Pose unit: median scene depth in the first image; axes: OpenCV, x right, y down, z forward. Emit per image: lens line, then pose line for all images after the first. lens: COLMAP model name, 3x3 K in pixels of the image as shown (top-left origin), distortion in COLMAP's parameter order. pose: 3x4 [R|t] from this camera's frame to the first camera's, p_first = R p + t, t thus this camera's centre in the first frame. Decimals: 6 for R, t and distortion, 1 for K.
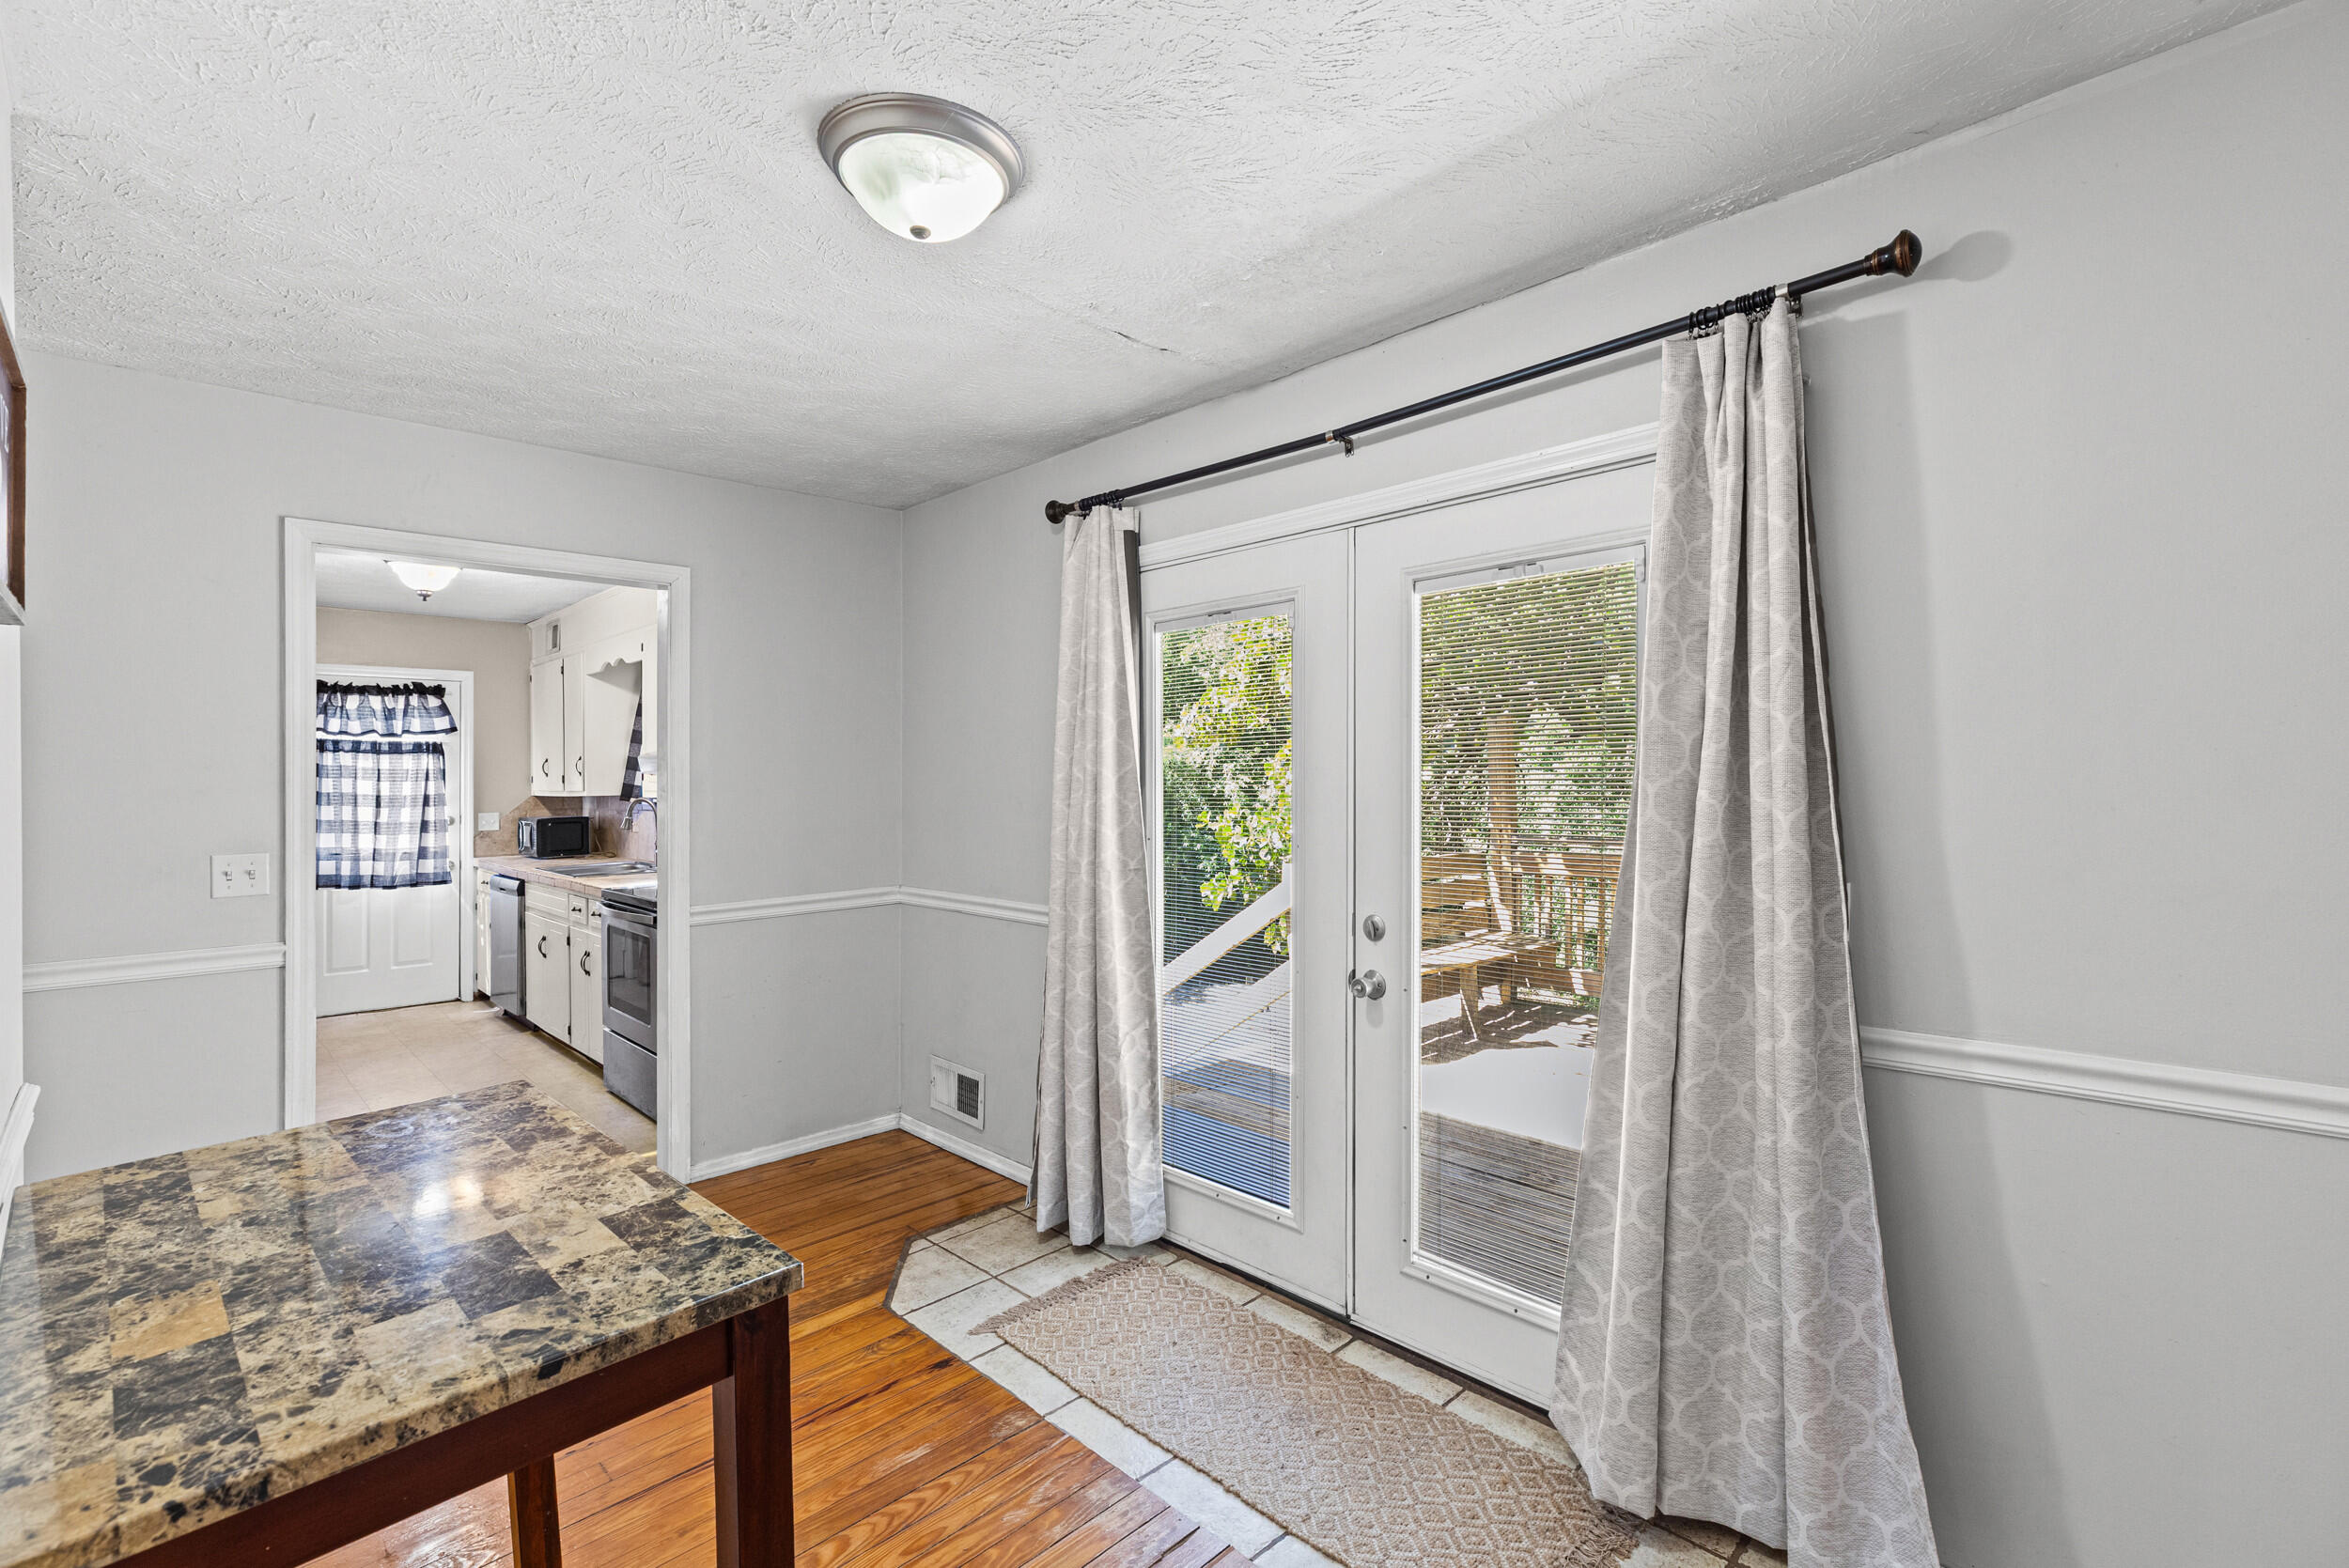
lens RADIAL K [[1038.4, 0, 1166.4], [0, 1038.4, 769.6], [0, 0, 1]] dist [-0.002585, -0.001151]
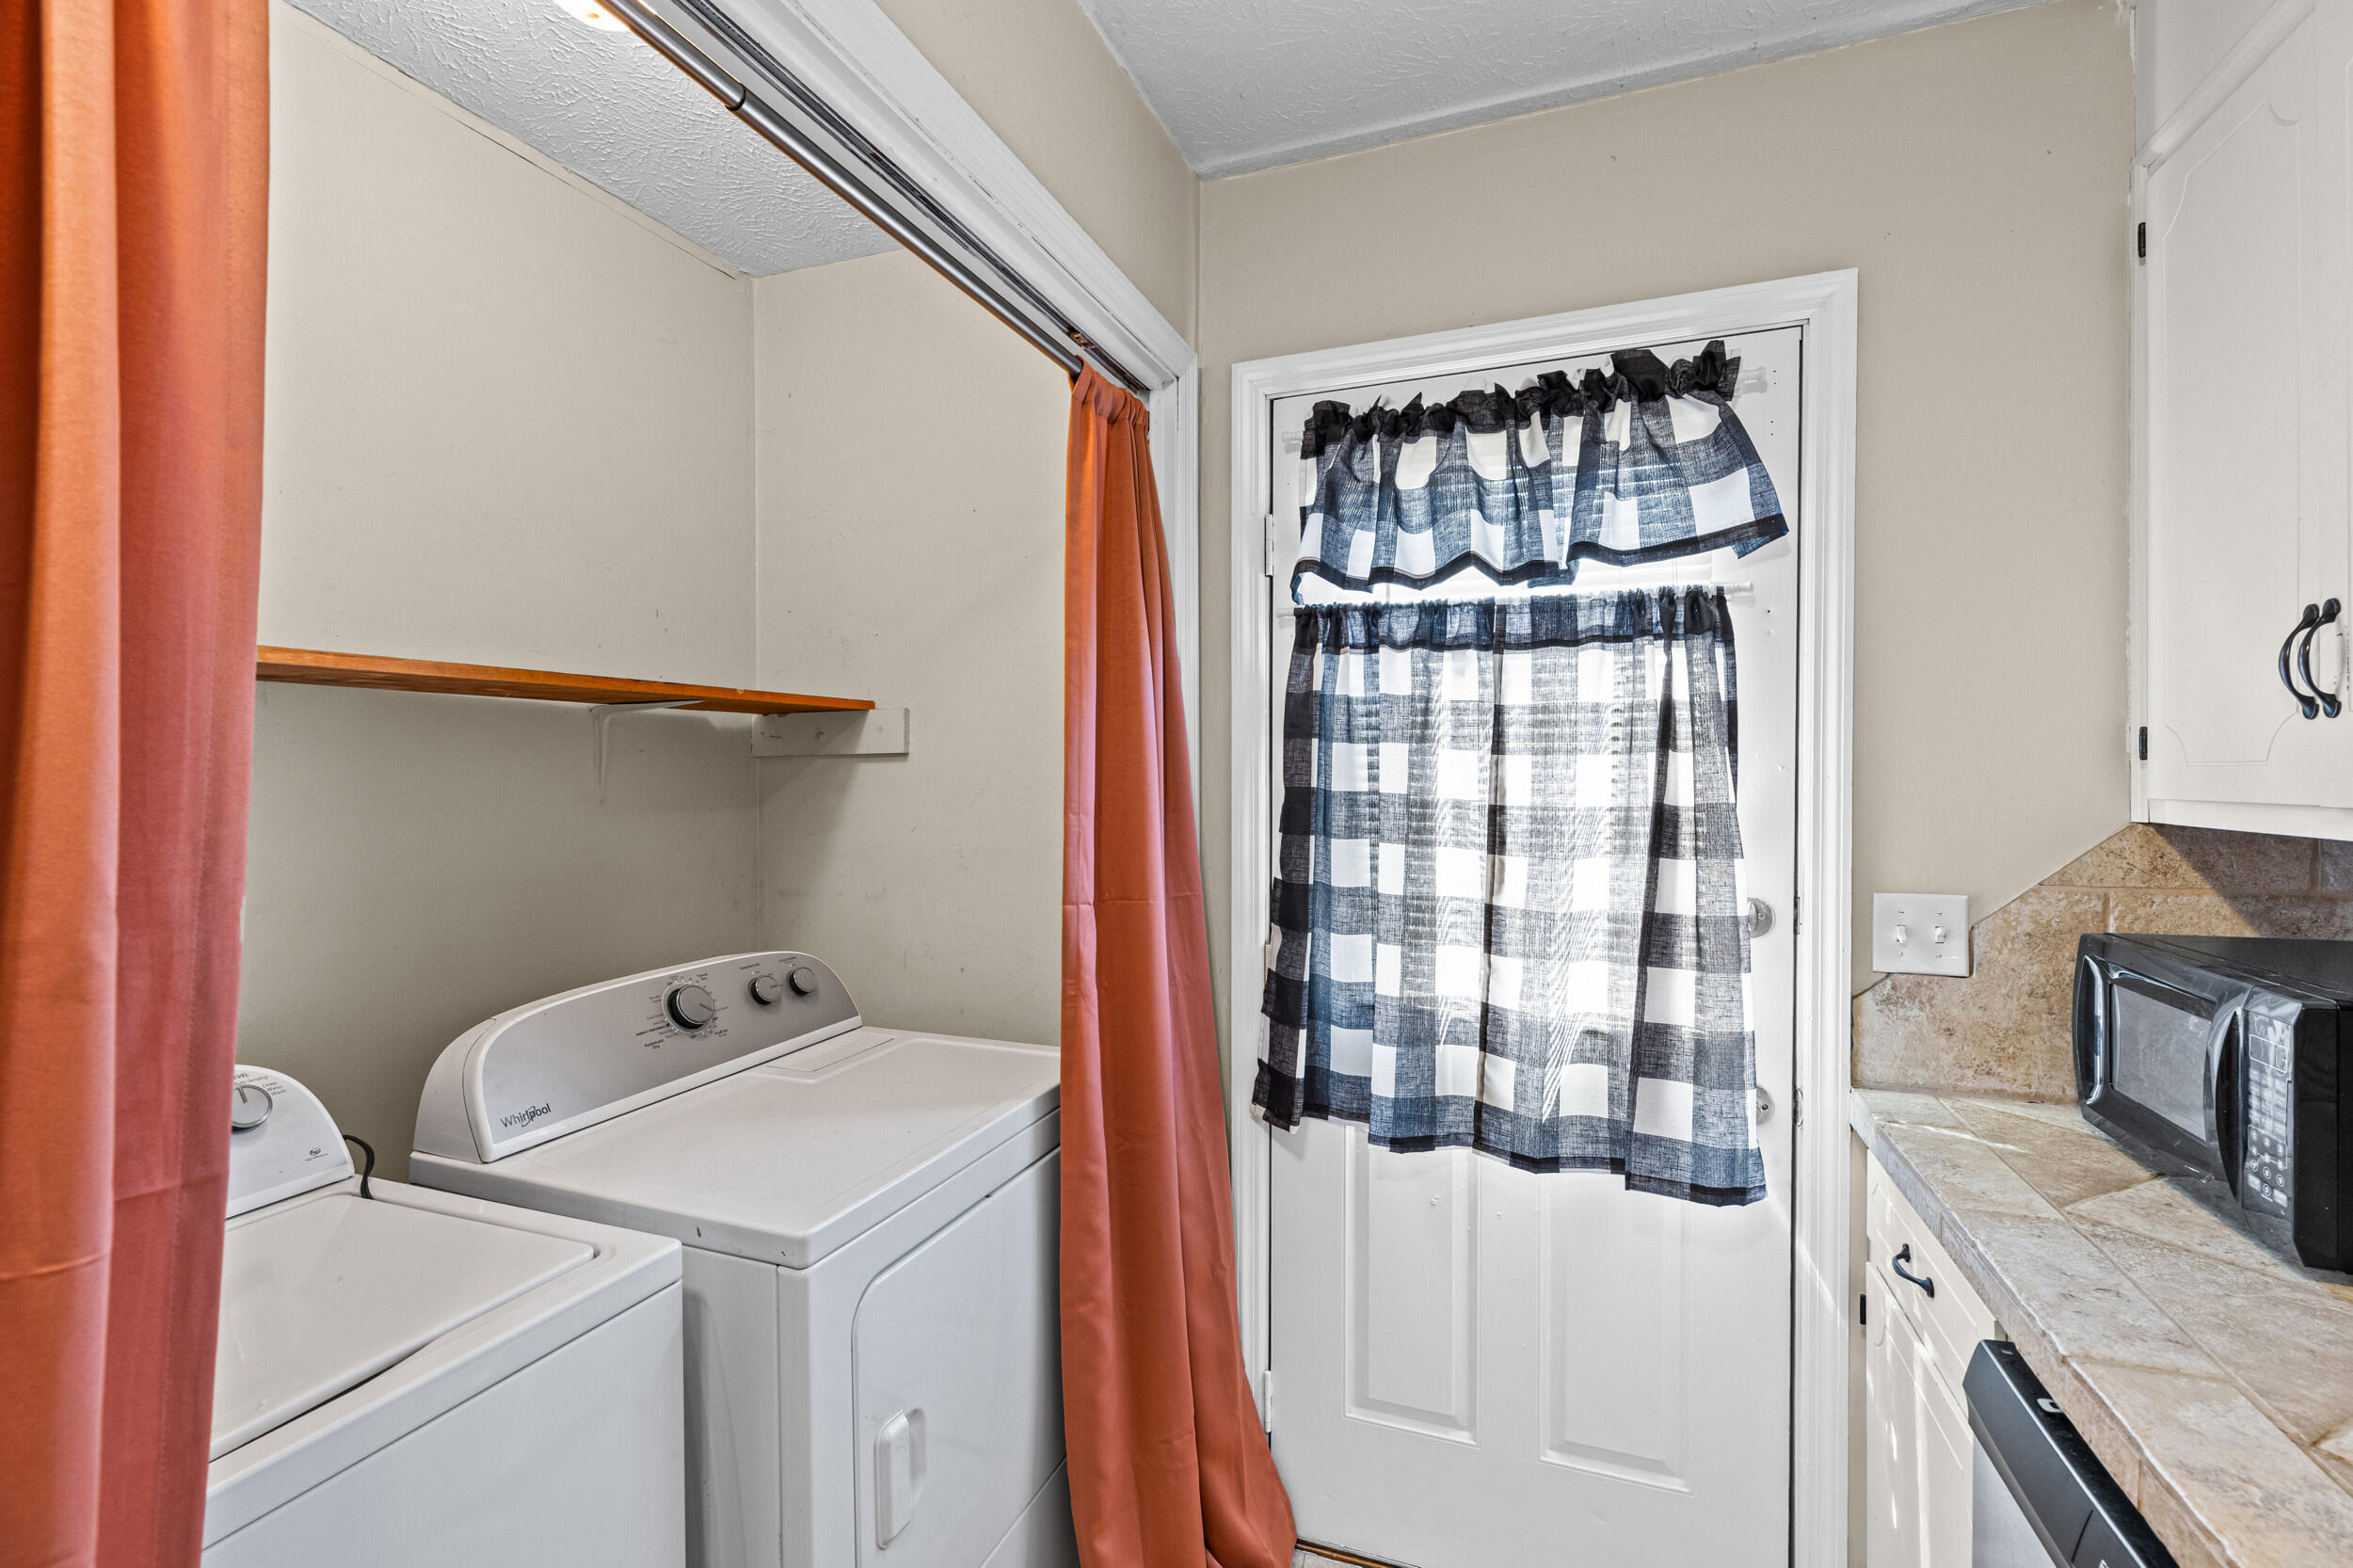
lens RADIAL K [[1040.2, 0, 1158.9], [0, 1040.2, 770.3], [0, 0, 1]] dist [-0.002585, -0.001151]
pose [[0.402962, 0.003097, -0.915212, -0.548259], [-0.001217, 0.999995, 0.002848, 0.015038], [0.915216, -0.000034, 0.402964, 0.808036]]
